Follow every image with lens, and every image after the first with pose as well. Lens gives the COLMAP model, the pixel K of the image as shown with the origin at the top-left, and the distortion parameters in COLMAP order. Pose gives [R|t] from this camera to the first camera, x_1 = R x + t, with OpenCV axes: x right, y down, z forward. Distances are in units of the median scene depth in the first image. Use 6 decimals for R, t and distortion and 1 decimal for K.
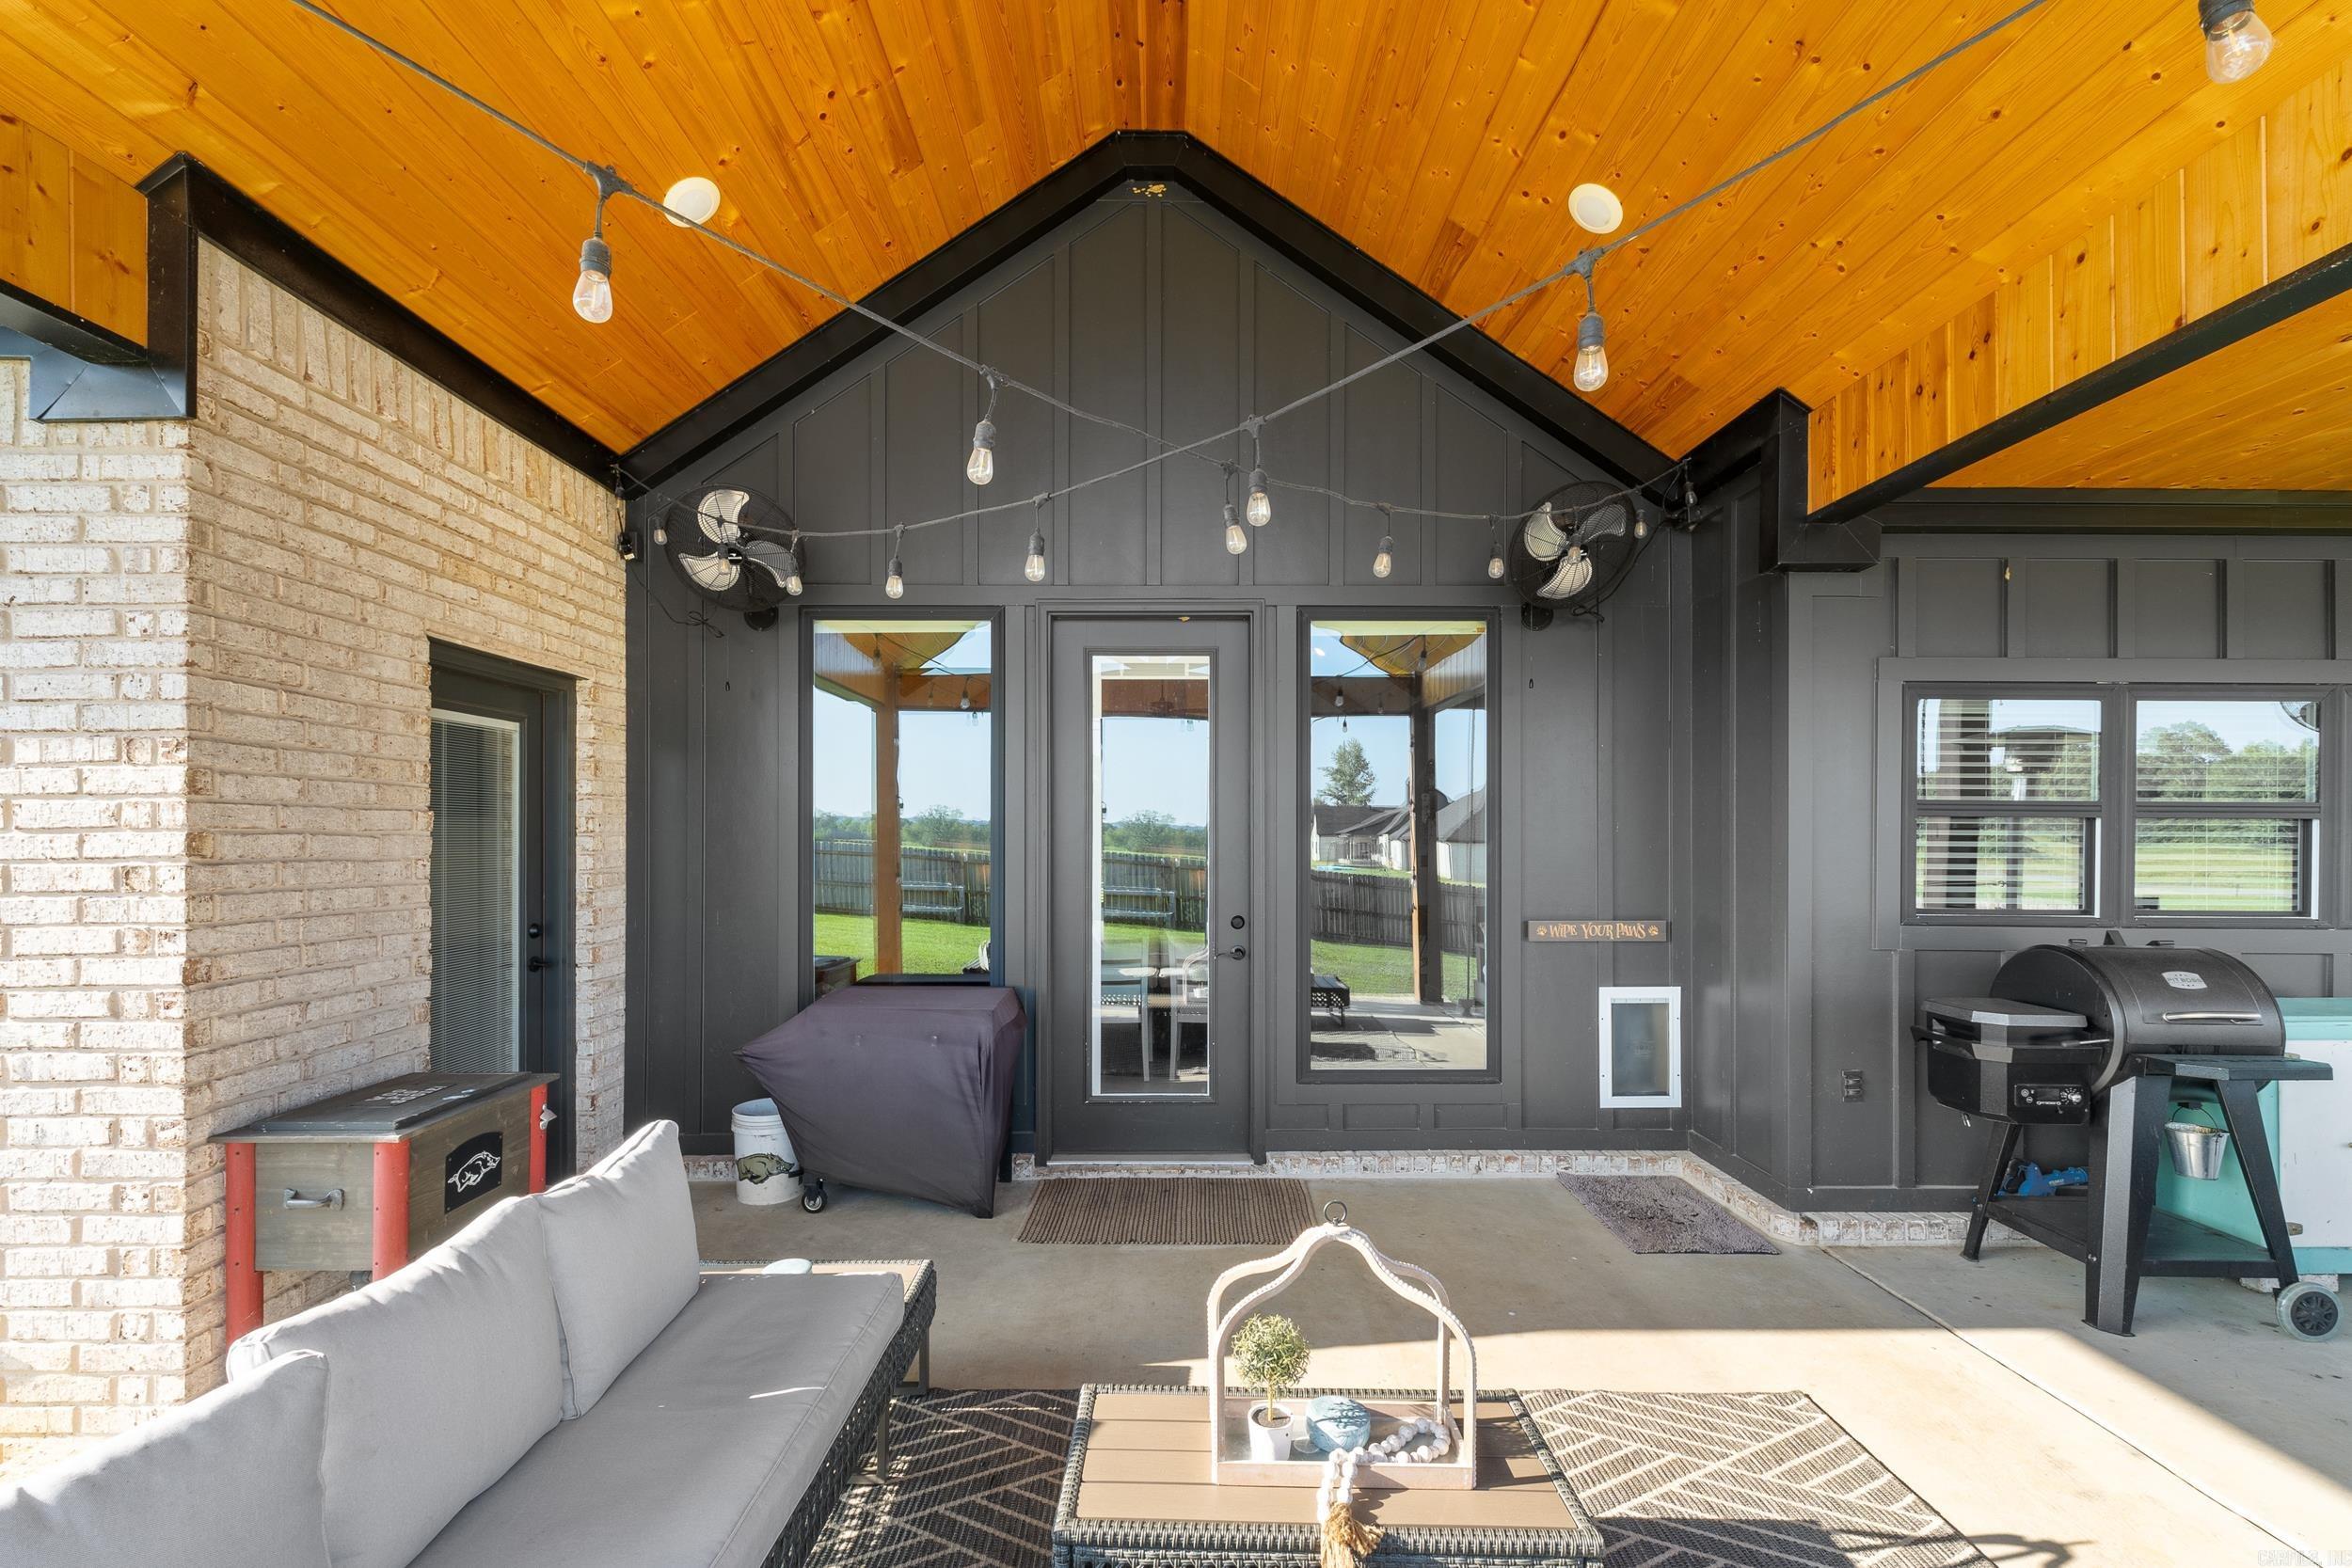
lens RADIAL K [[993.5, 0, 1209.8], [0, 993.5, 836.8], [0, 0, 1]] dist [-0.004304, 0.000501]
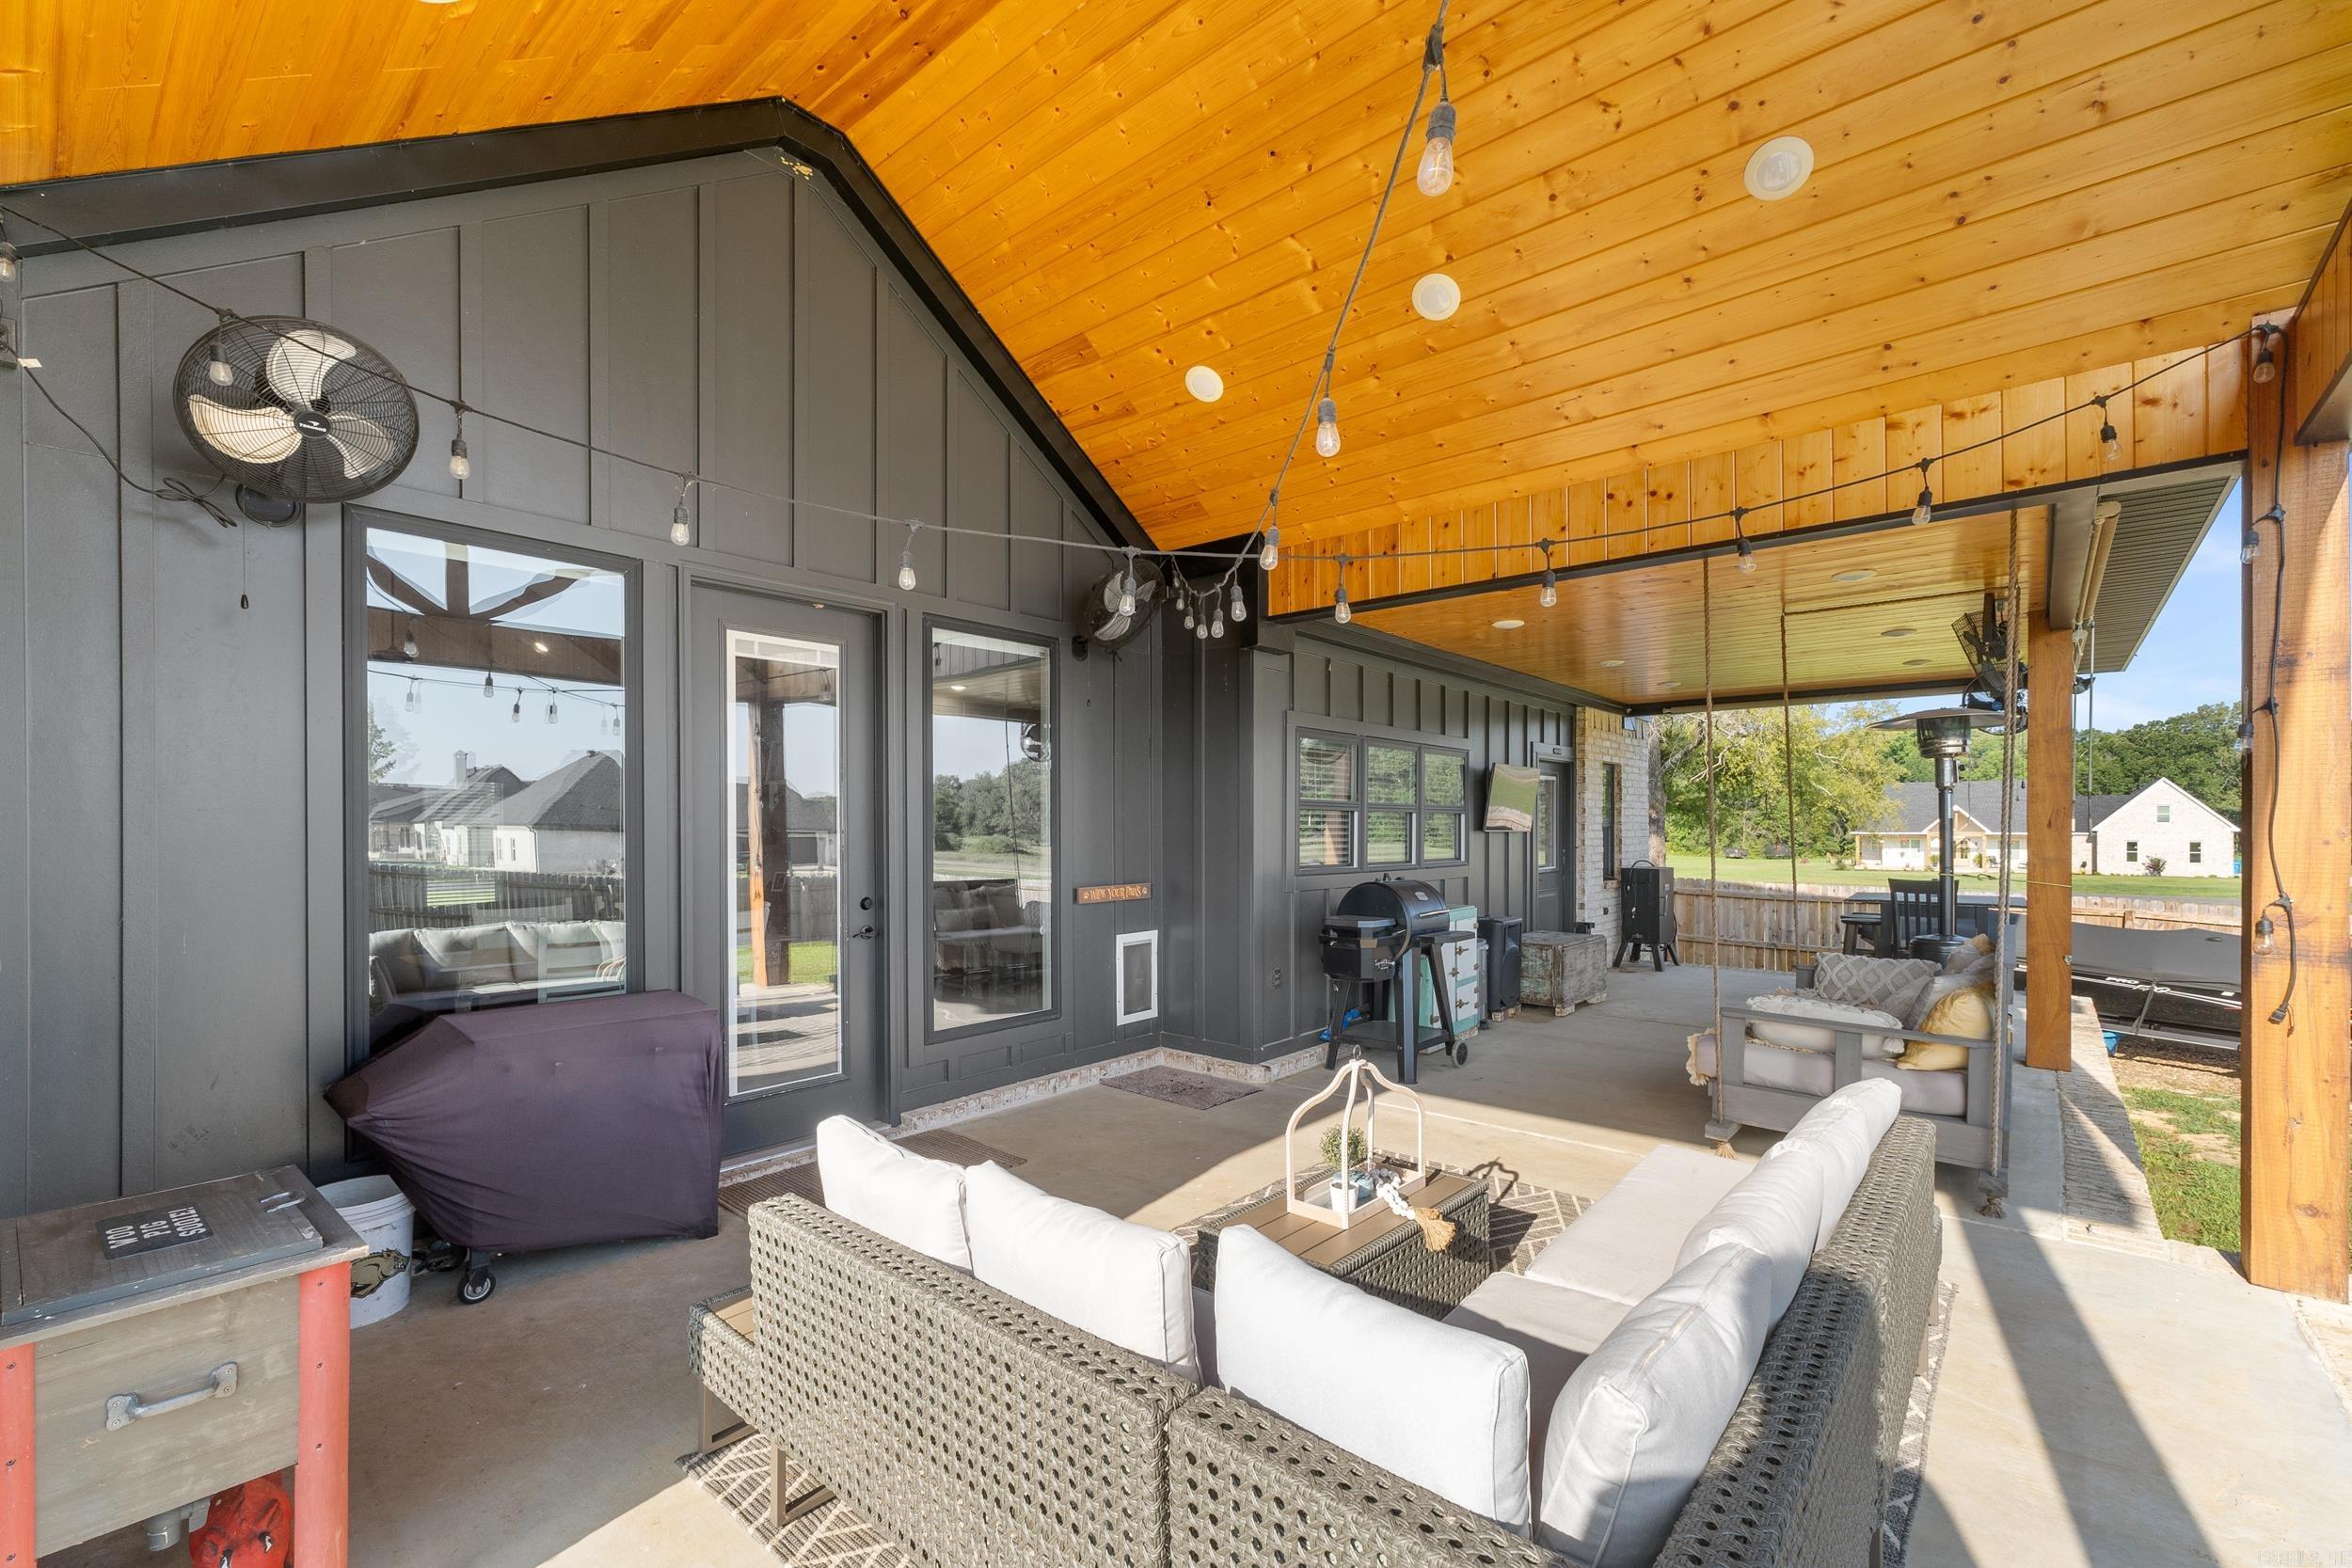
lens RADIAL K [[993.5, 0, 1185.4], [0, 993.5, 830.9], [0, 0, 1]] dist [-0.004304, 0.000501]
pose [[0.656826, -0.007732, 0.754003, -0.574861], [0.001780, 0.999961, 0.008703, 0.000545], [-0.754040, -0.004374, 0.656814, 0.059254]]
